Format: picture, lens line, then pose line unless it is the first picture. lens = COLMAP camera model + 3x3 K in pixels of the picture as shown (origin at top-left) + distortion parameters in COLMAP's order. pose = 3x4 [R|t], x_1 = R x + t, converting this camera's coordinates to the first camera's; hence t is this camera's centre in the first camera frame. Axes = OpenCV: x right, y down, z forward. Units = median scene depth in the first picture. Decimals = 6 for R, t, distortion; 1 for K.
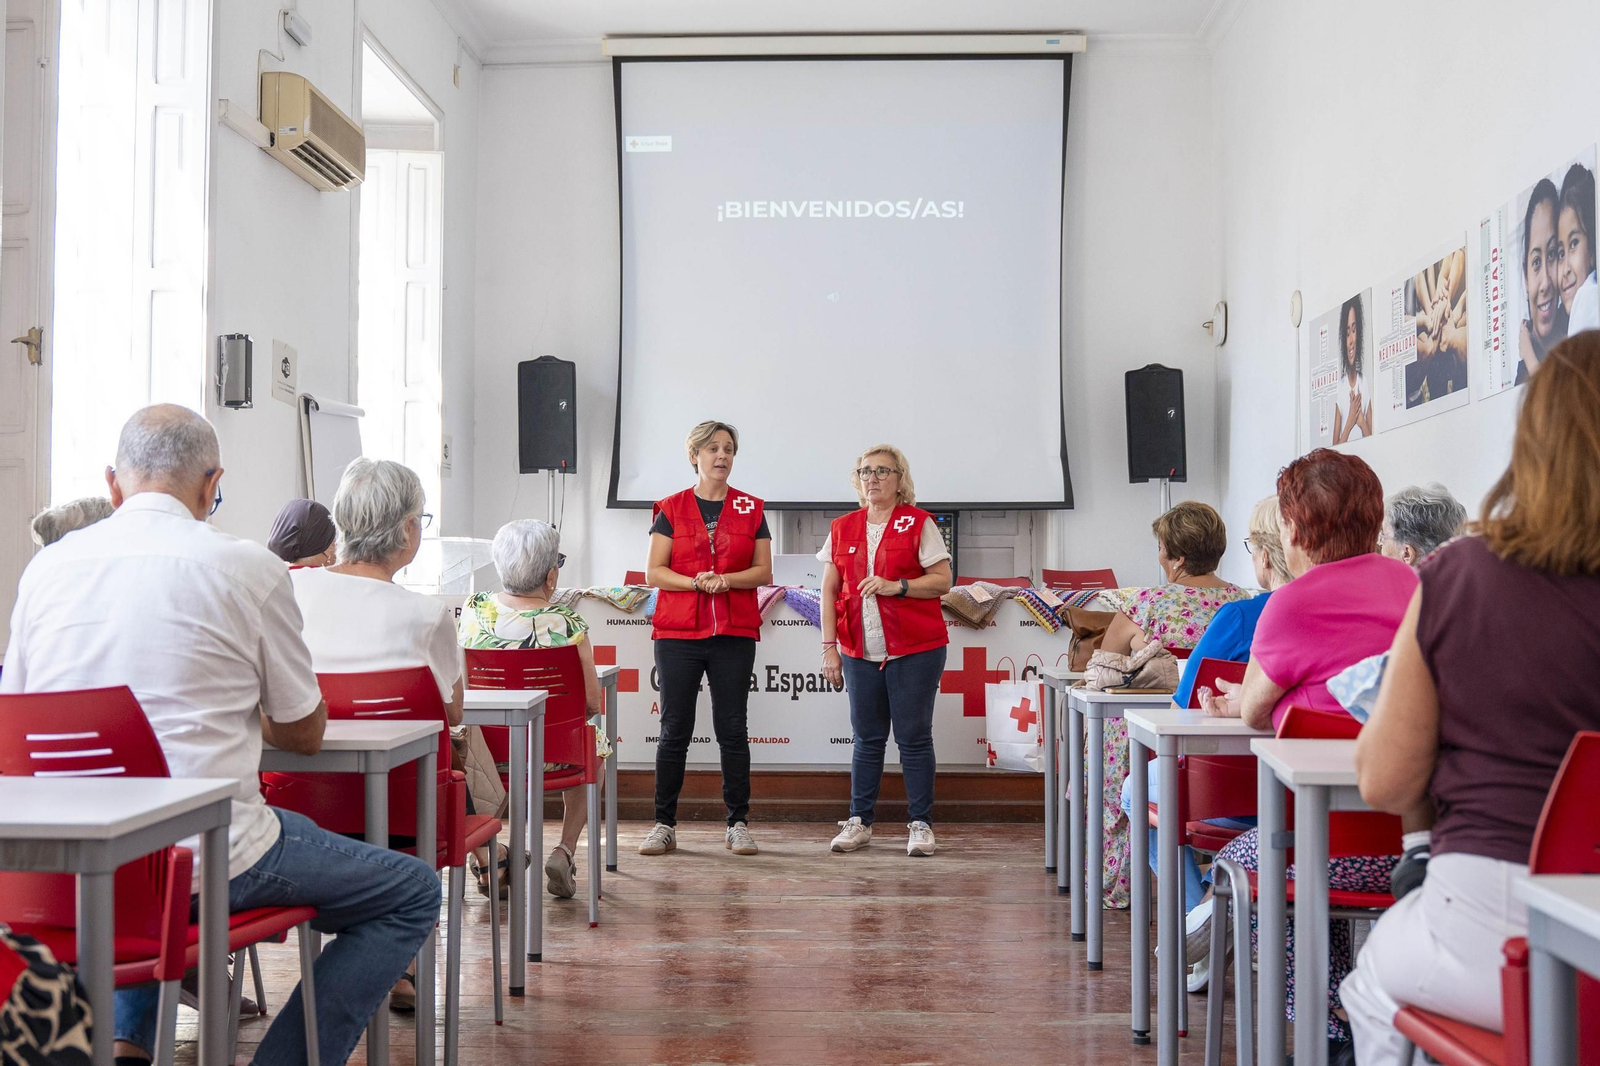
lens RADIAL K [[1963.1, 0, 800.1], [0, 1963.1, 535.7], [0, 0, 1]] dist [-0.061432, 0.000000]
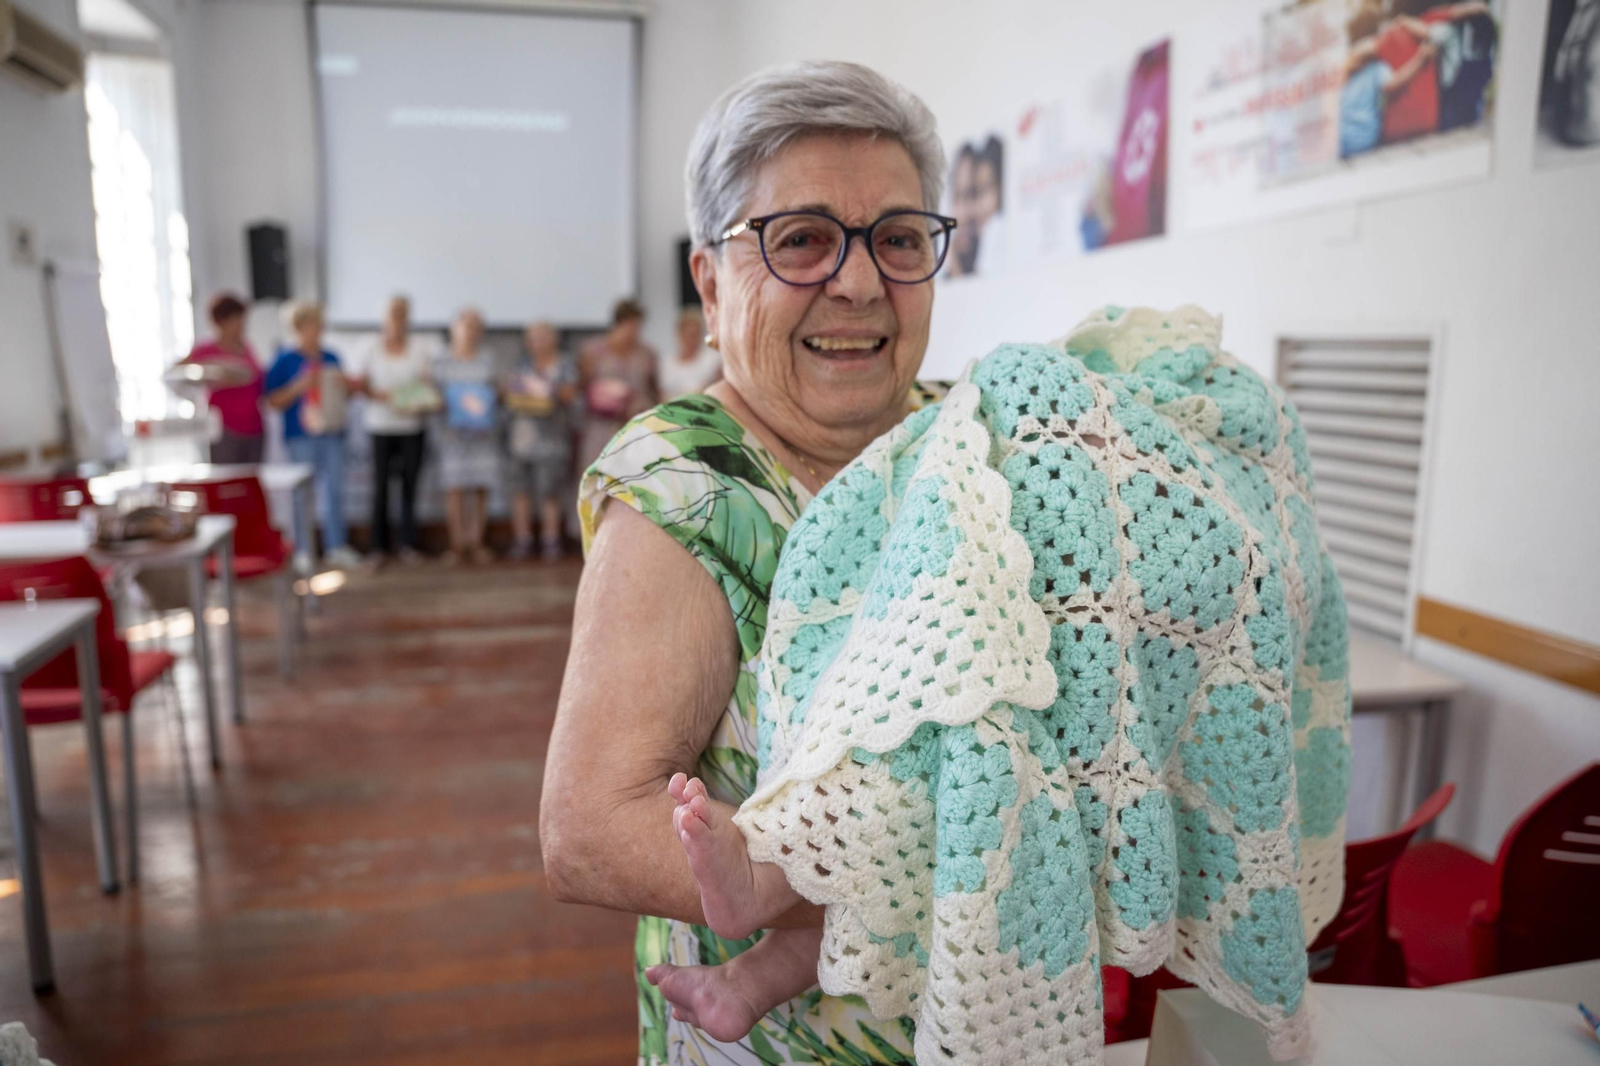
lens RADIAL K [[1097.5, 0, 811.2], [0, 1097.5, 525.5], [0, 0, 1]] dist [-0.130729, 0.098896]
pose [[0.962873, -0.032756, 0.267961, 0.028436], [-0.020950, 0.980551, 0.195142, -0.034861], [-0.269141, -0.193511, 0.943460, 0.132740]]
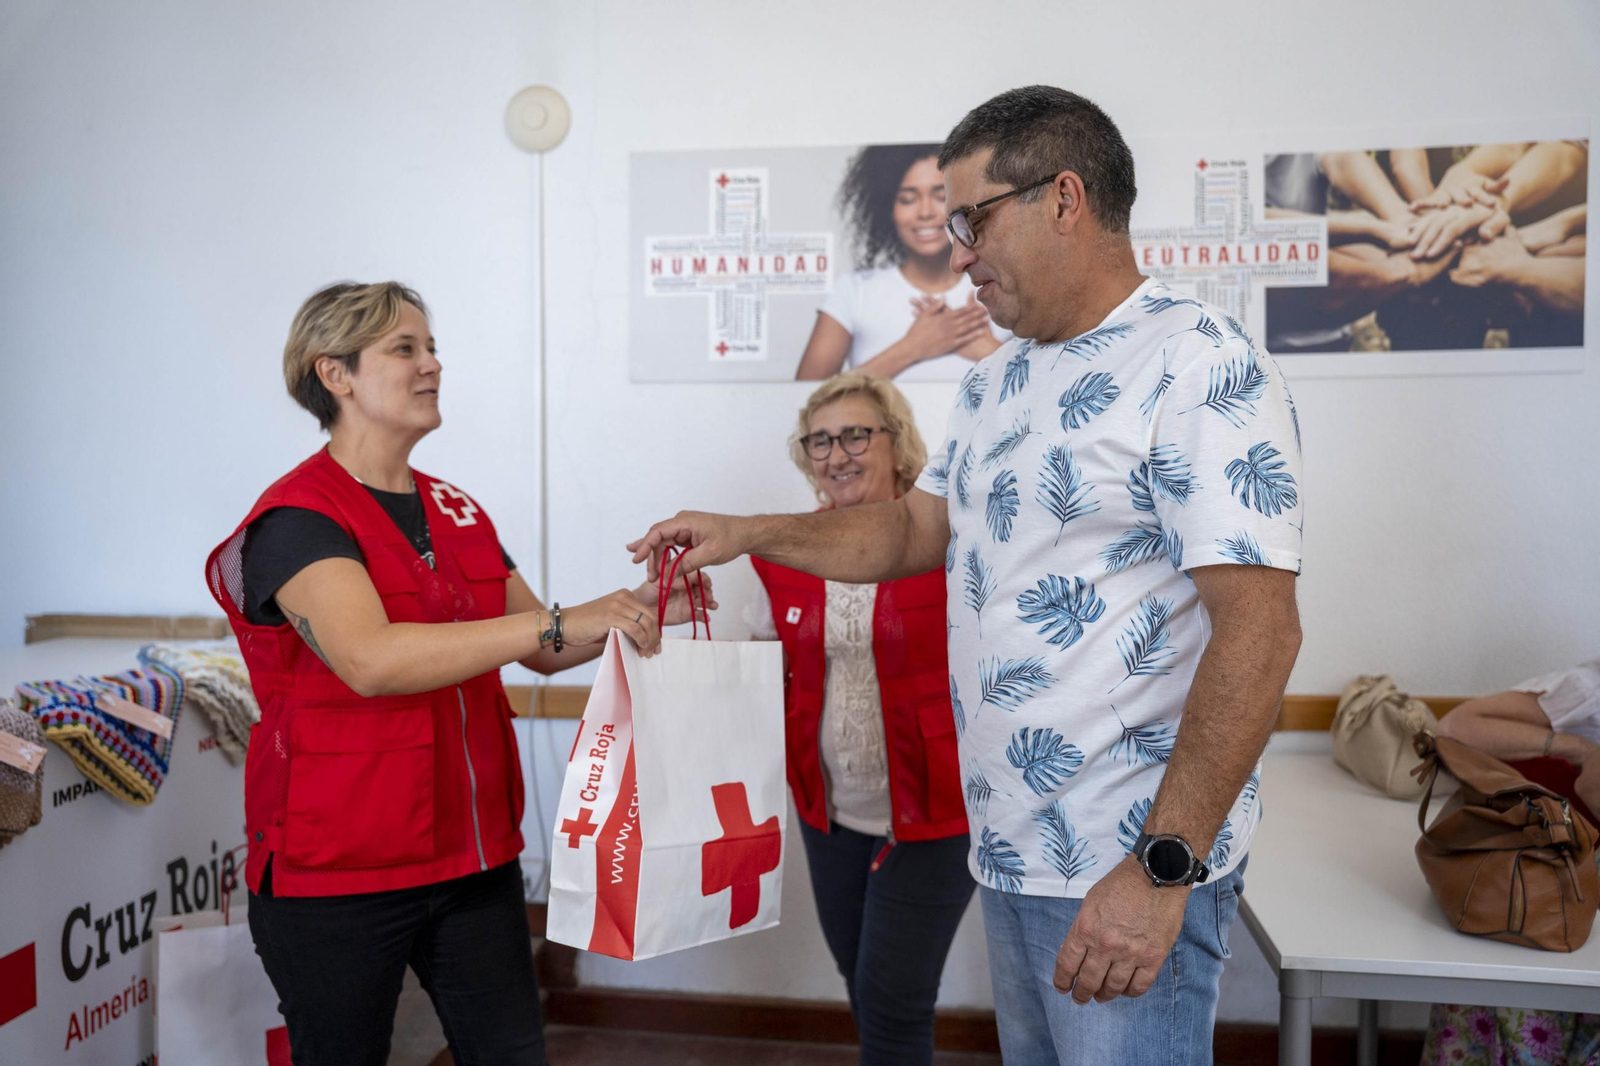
lens RADIAL K [[1276.7, 0, 786.6], [0, 1276.7, 523.2], [0, 0, 1]] dist [-0.079404, 0.115892]
pose [[0.117601, -0.047160, 0.991940, -0.096155], [-0.024699, 0.998424, 0.050396, -0.019982], [-0.992754, -0.030427, 0.116251, 0.841247]]
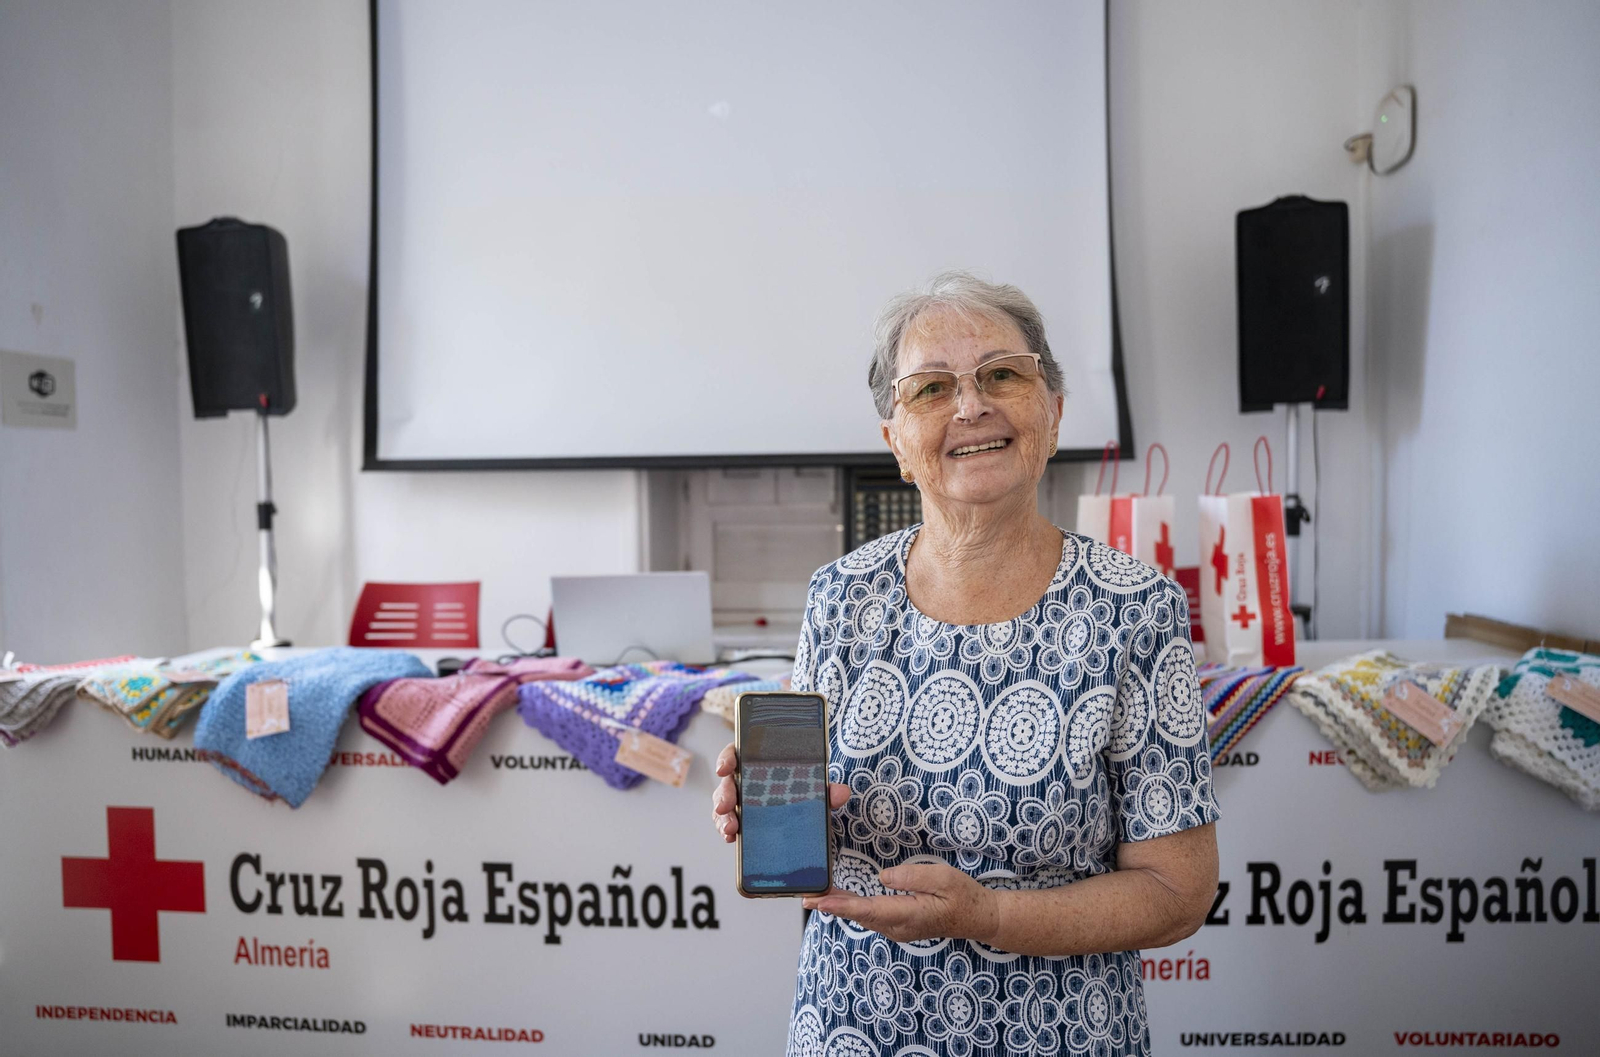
lens RADIAL K [[1137.5, 0, 785.8], [0, 1137.5, 539.9], [0, 0, 1]] dist [-0.121918, 0.089548]
pose [[0.998898, -0.015314, -0.044373, 0.058695], [0.018489, 0.997229, 0.072053, -0.018446], [0.043146, -0.072794, 0.996413, 0.768177]]
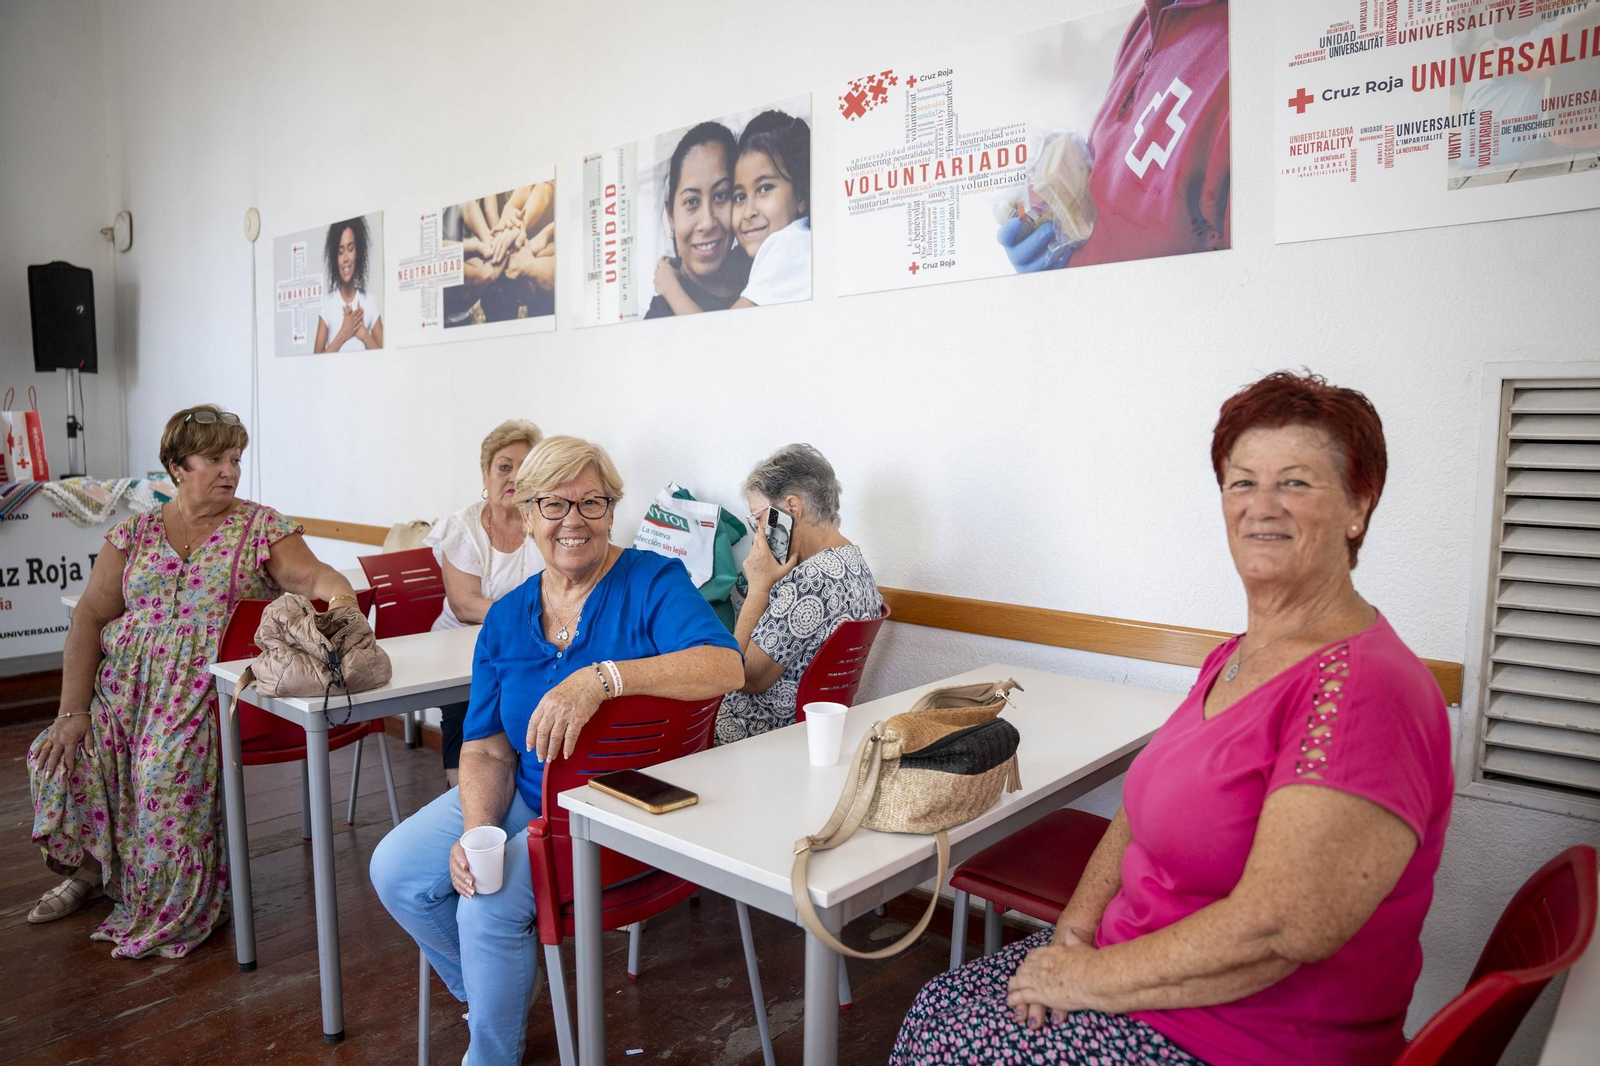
lens RADIAL K [[1097.5, 0, 802.2], [0, 1097.5, 535.3], [0, 0, 1]] dist [-0.130729, 0.098896]
pose [[0.621711, -0.068354, 0.780258, -0.028949], [-0.032856, 0.993032, 0.113174, -0.019428], [-0.782557, -0.095998, 0.615133, 0.356398]]
